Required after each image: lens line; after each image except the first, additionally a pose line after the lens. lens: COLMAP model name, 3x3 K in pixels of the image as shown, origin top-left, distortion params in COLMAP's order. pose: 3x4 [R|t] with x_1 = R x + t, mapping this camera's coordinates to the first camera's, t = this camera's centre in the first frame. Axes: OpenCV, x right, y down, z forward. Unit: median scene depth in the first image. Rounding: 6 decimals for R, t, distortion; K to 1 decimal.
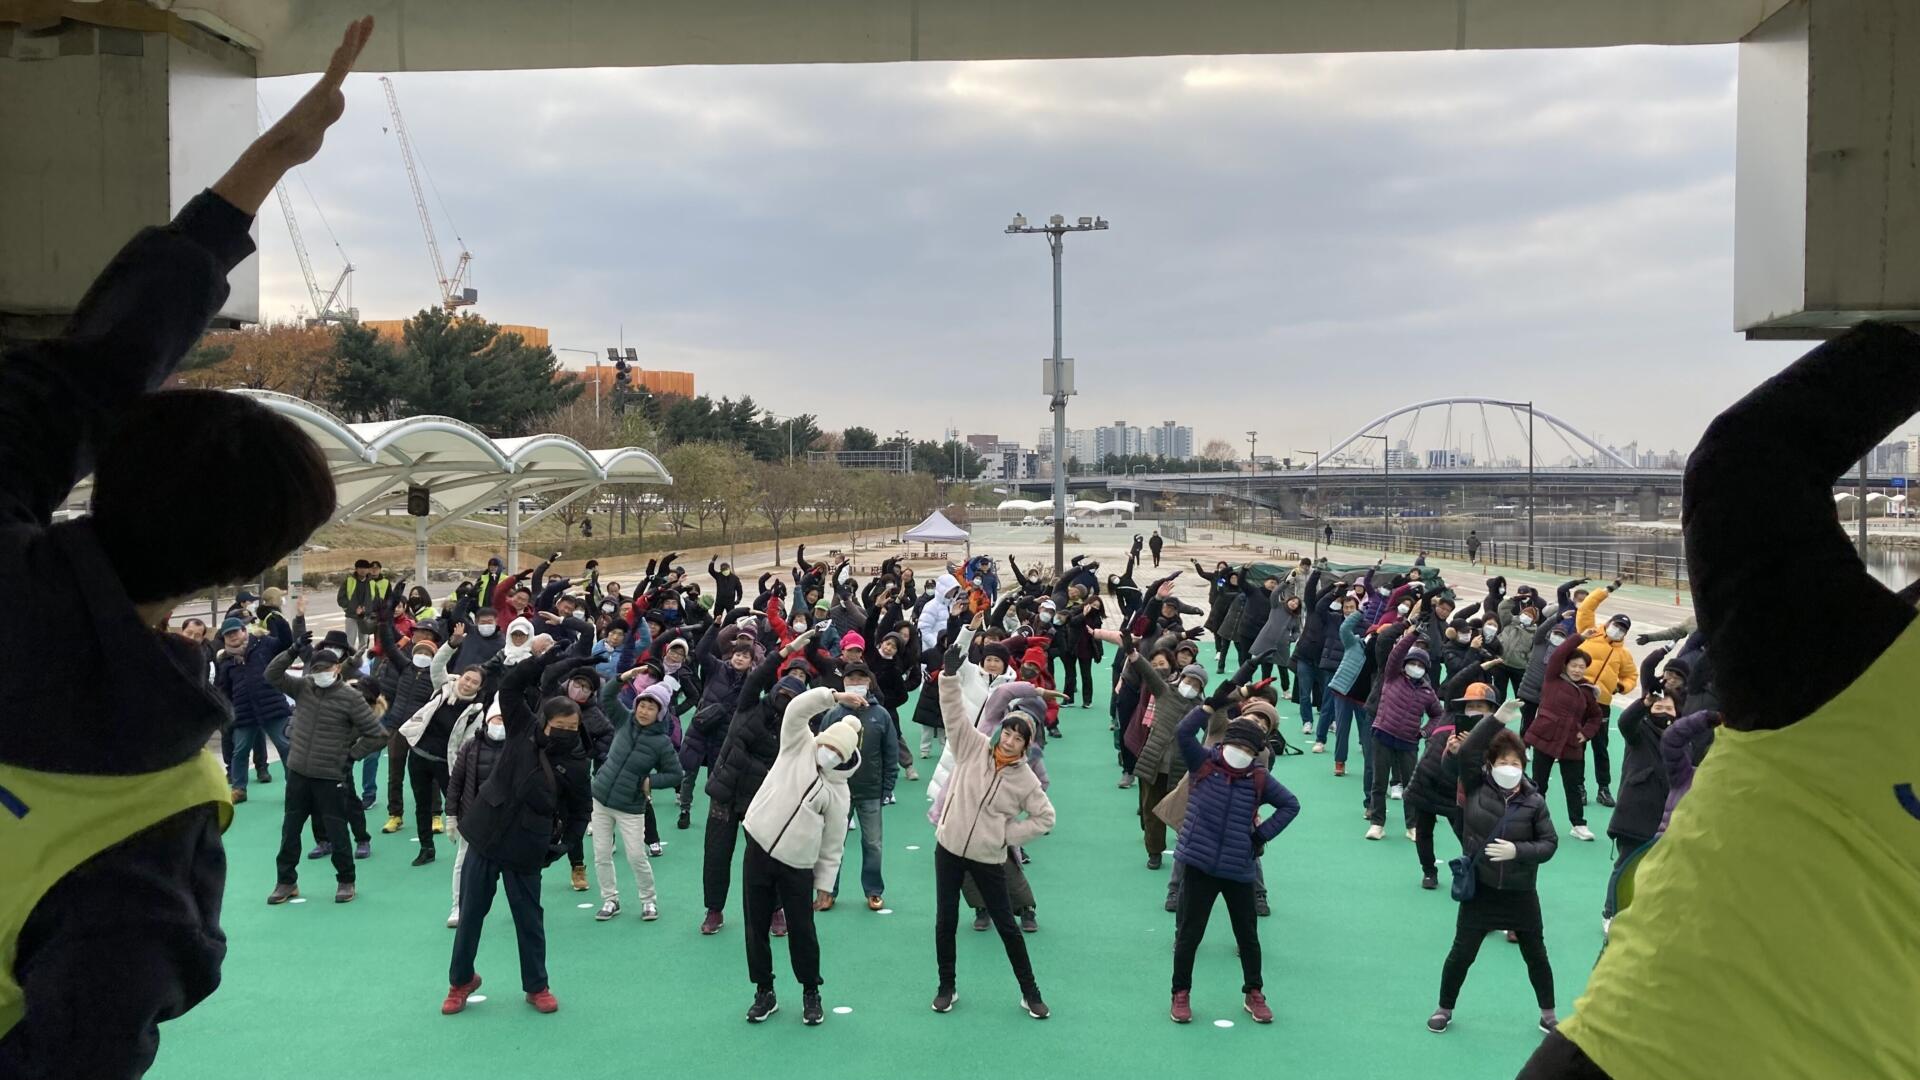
lens RADIAL K [[1599.3, 0, 966.6], [0, 1599.3, 534.8], [0, 0, 1]] dist [0.039407, -0.057959]
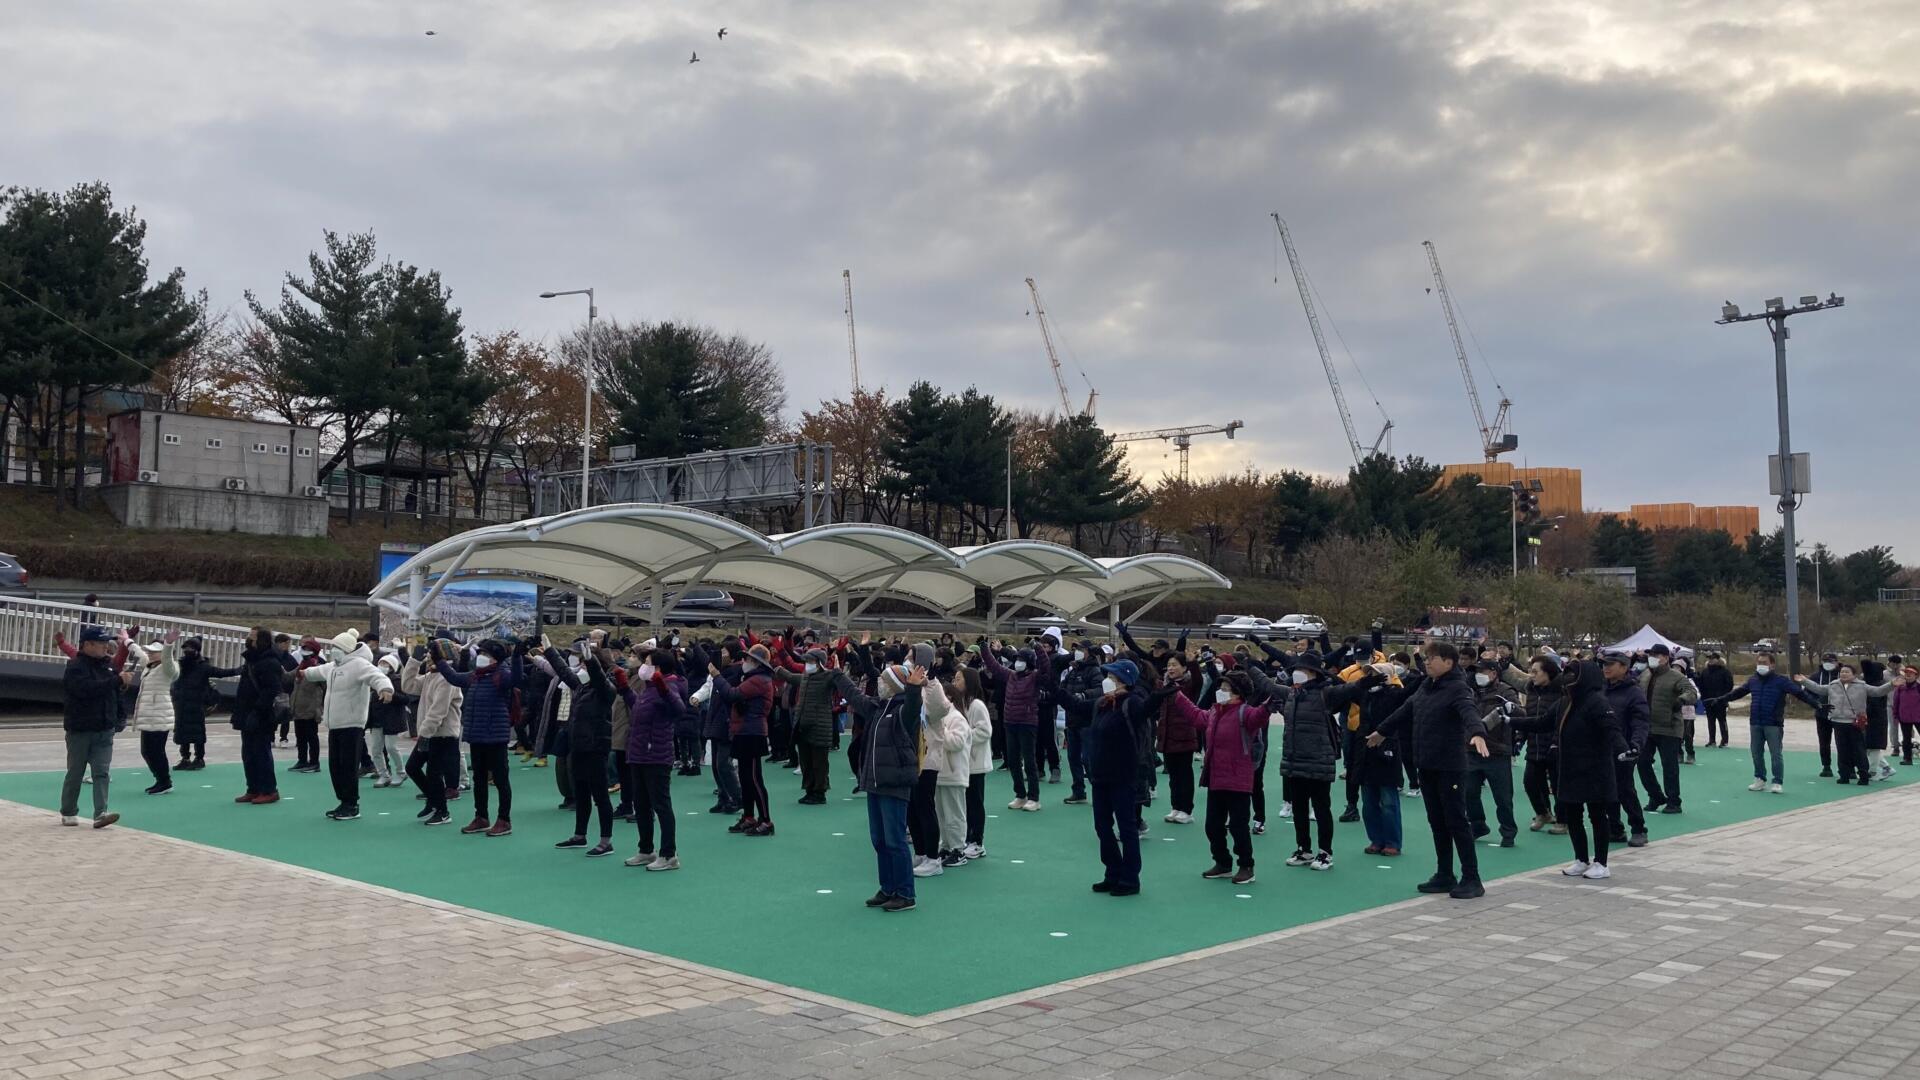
lens RADIAL K [[1599.3, 0, 956.7], [0, 1599.3, 537.0], [0, 0, 1]] dist [0.039407, -0.057959]
pose [[0.797653, -0.039359, -0.601830, 0.168766], [-0.015537, 0.996196, -0.085743, 0.015650], [0.602916, 0.077744, 0.794008, 0.002706]]
